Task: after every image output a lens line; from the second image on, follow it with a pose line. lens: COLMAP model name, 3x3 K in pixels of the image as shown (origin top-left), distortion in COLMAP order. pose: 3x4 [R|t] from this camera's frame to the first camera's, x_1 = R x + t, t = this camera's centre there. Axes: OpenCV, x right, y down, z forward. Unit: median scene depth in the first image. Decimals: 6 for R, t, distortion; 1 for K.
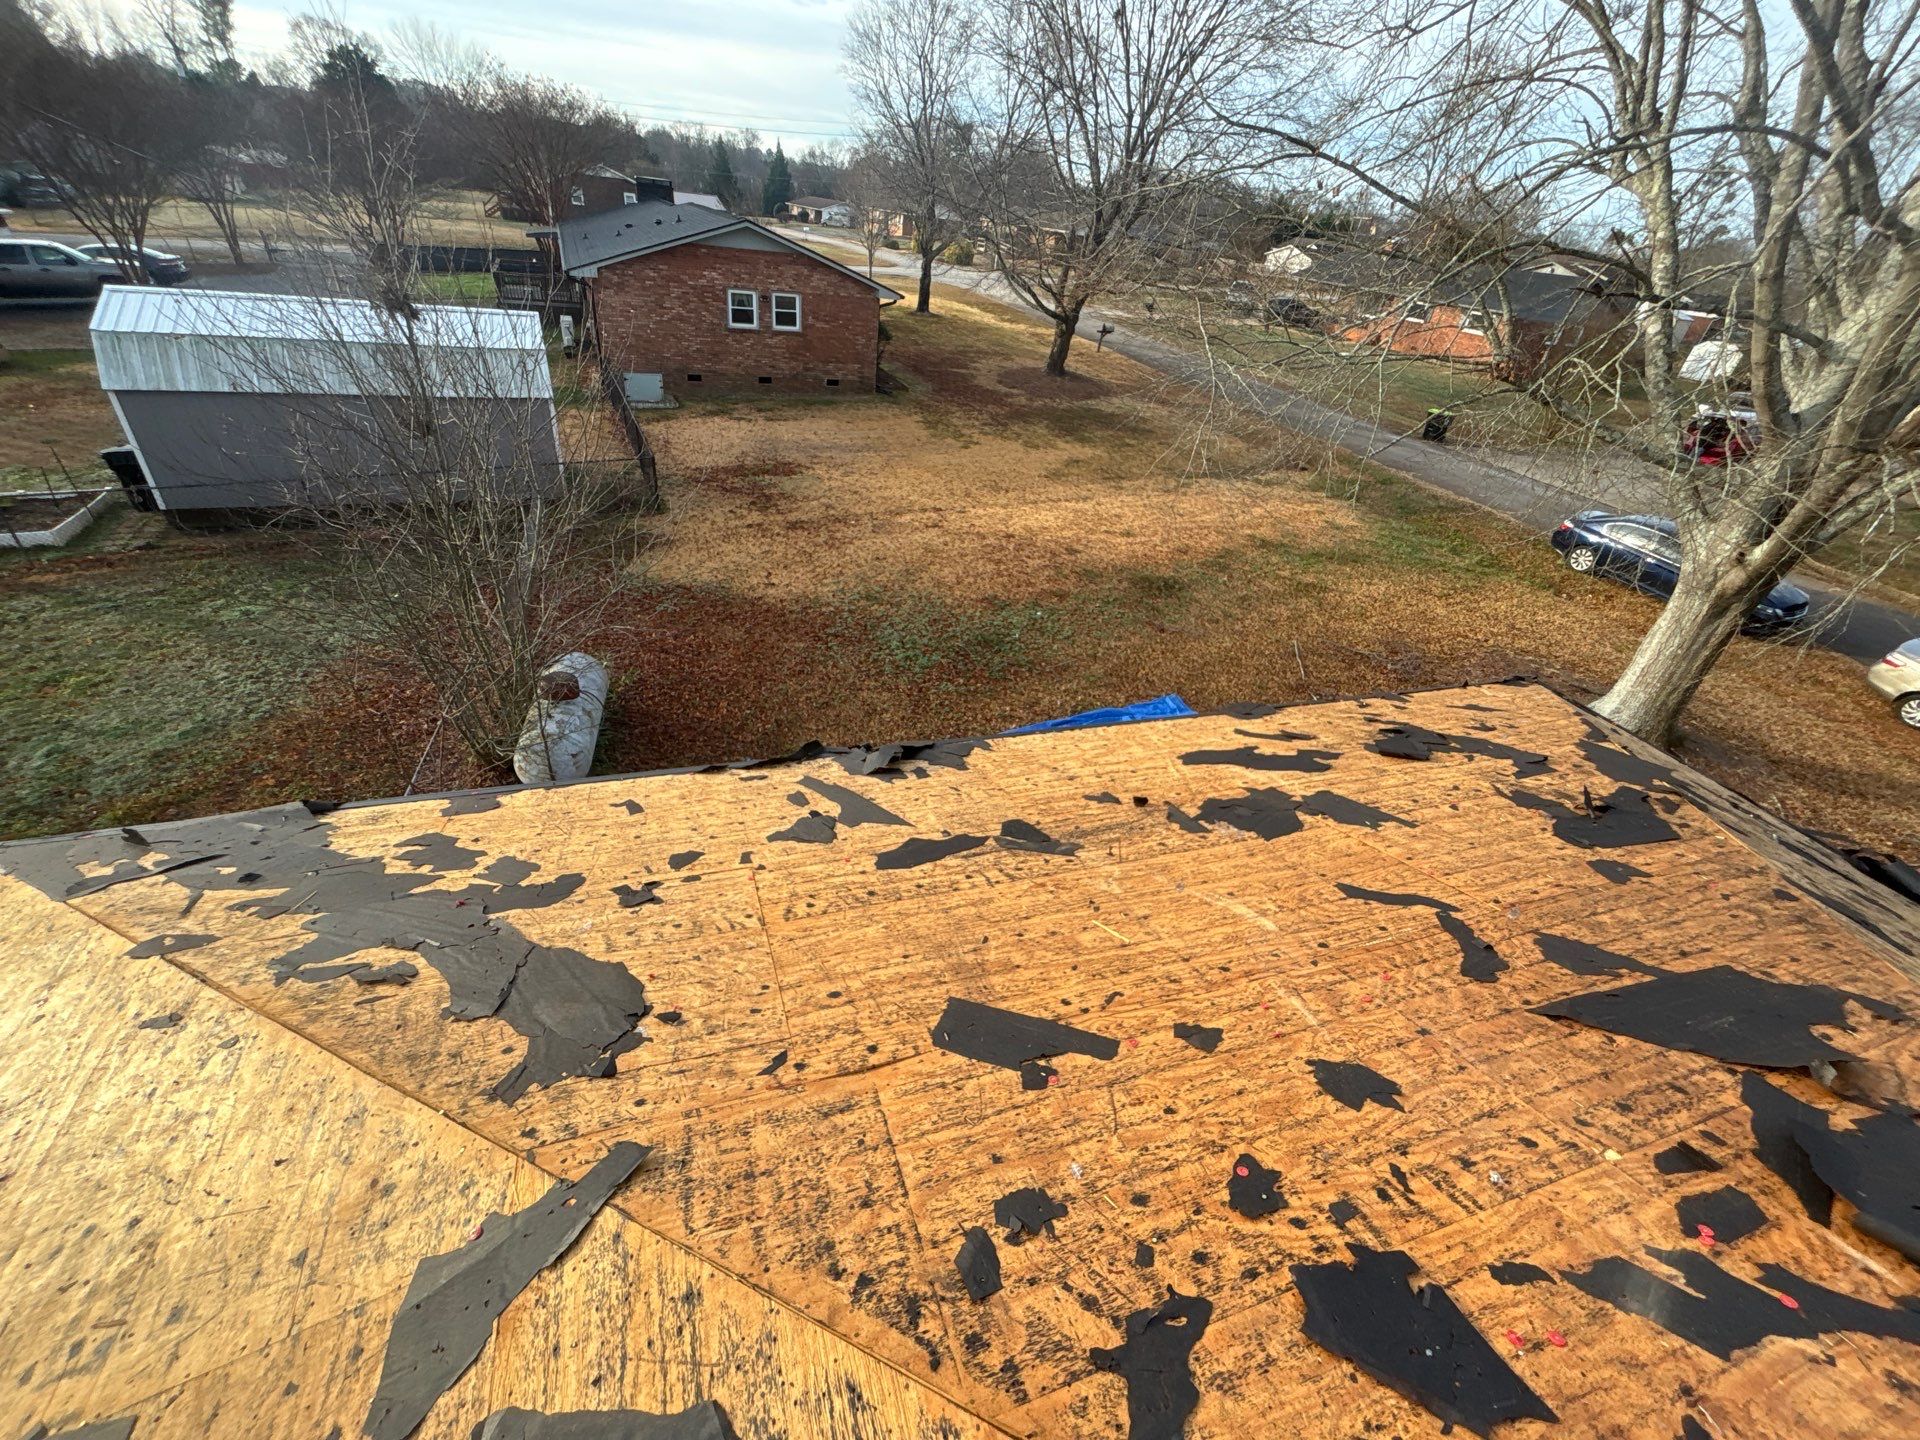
lens RADIAL K [[778.7, 0, 962.7], [0, 778.7, 714.8], [0, 0, 1]] dist [-0.003007, 0.002314]
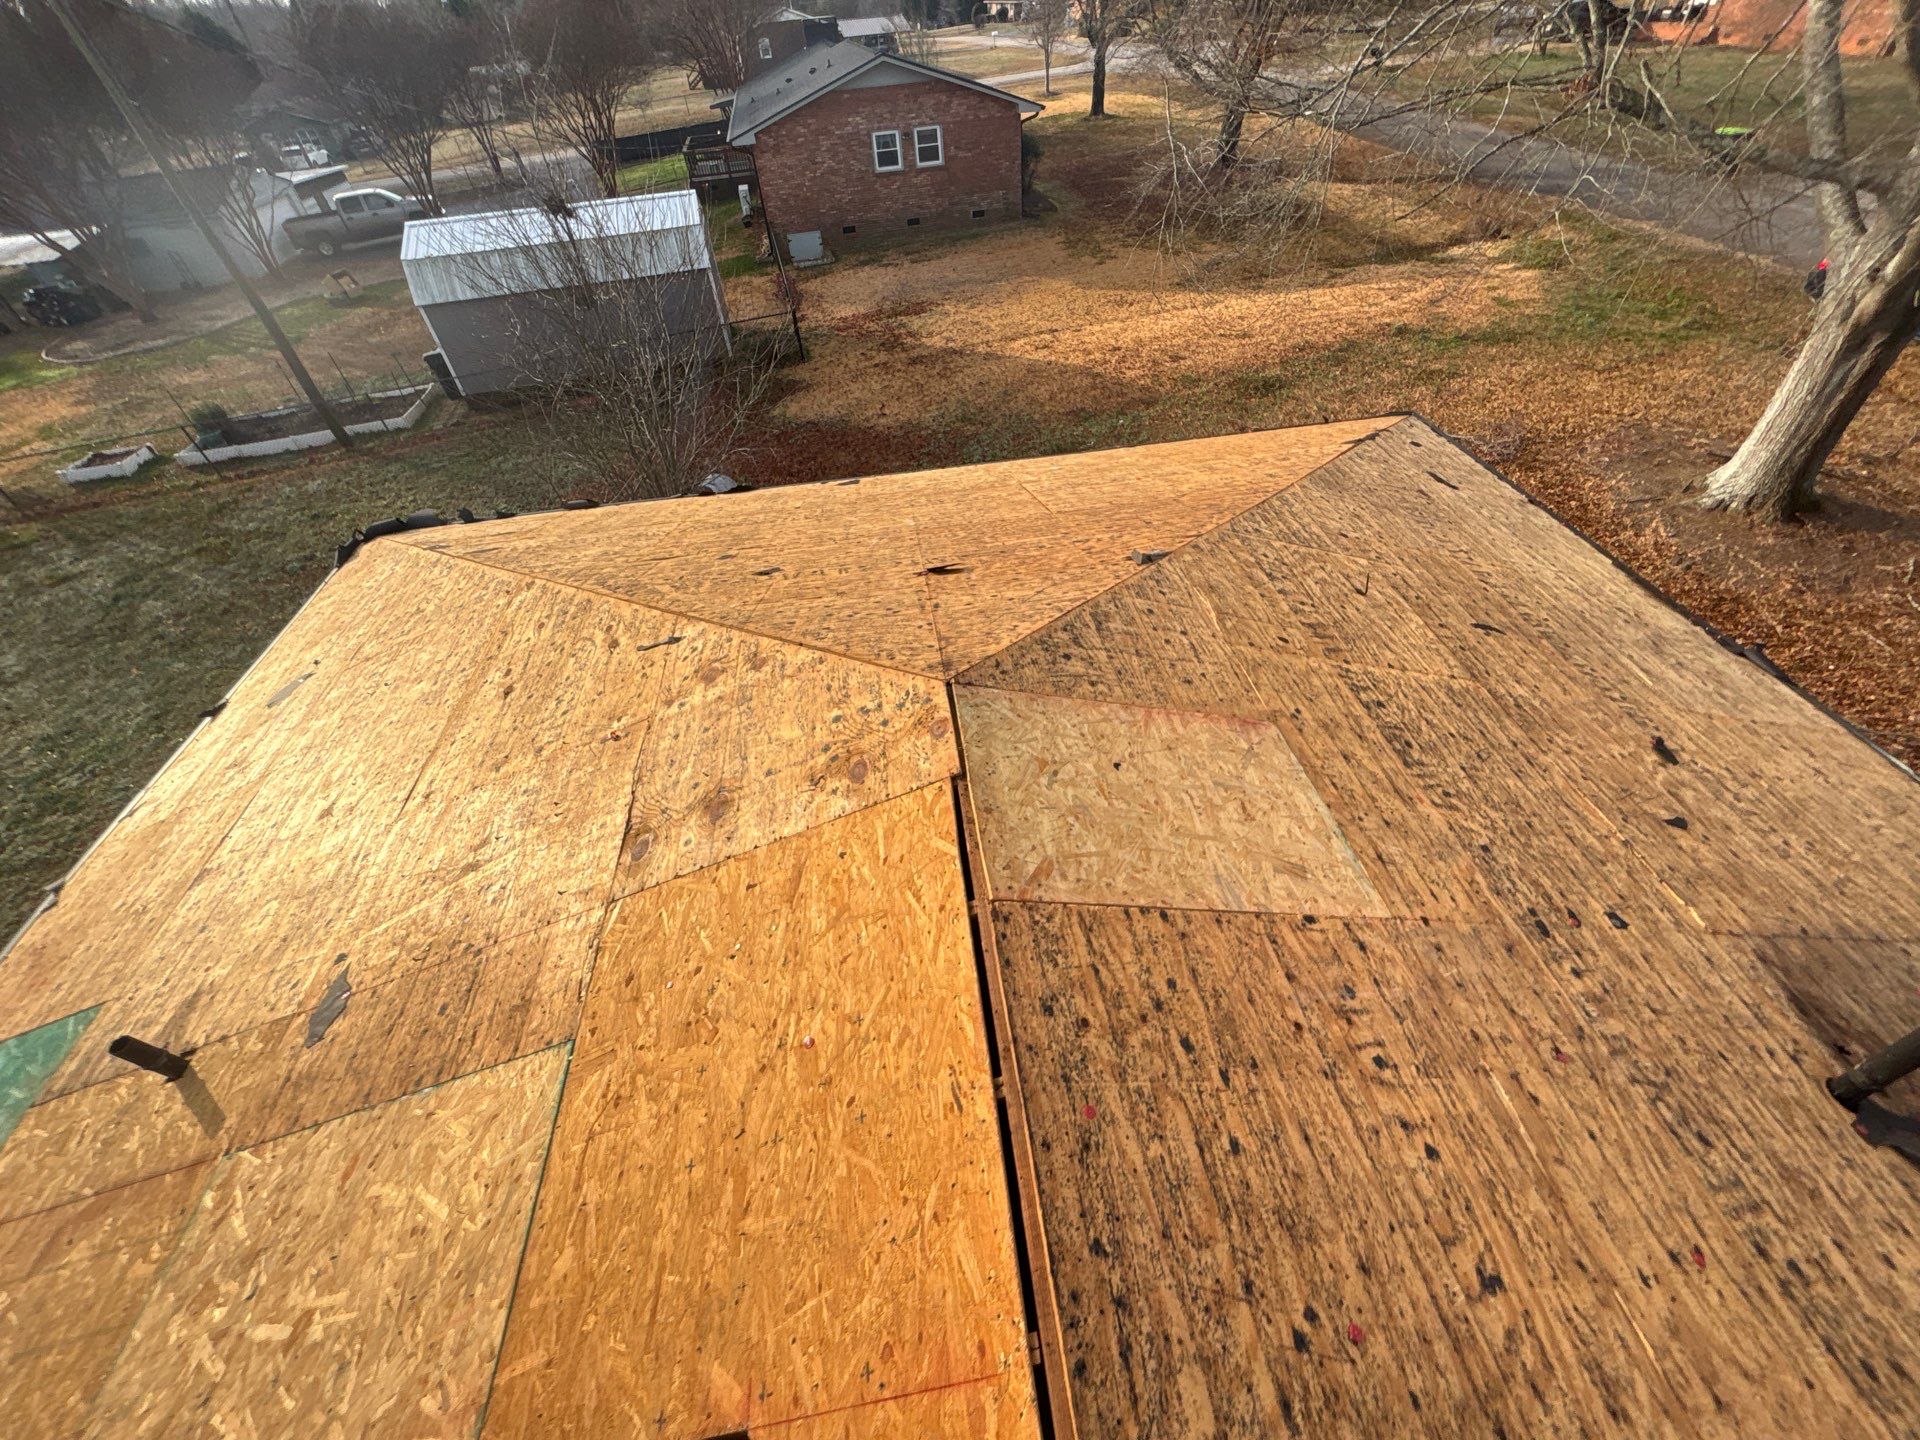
lens RADIAL K [[778.7, 0, 964.9], [0, 778.7, 710.6], [0, 0, 1]] dist [-0.003007, 0.002314]
pose [[0.961950, 0.016742, -0.272711, 0.148199], [0.030519, 0.985291, 0.168139, 0.058250], [0.271515, -0.170064, 0.947290, -0.109308]]
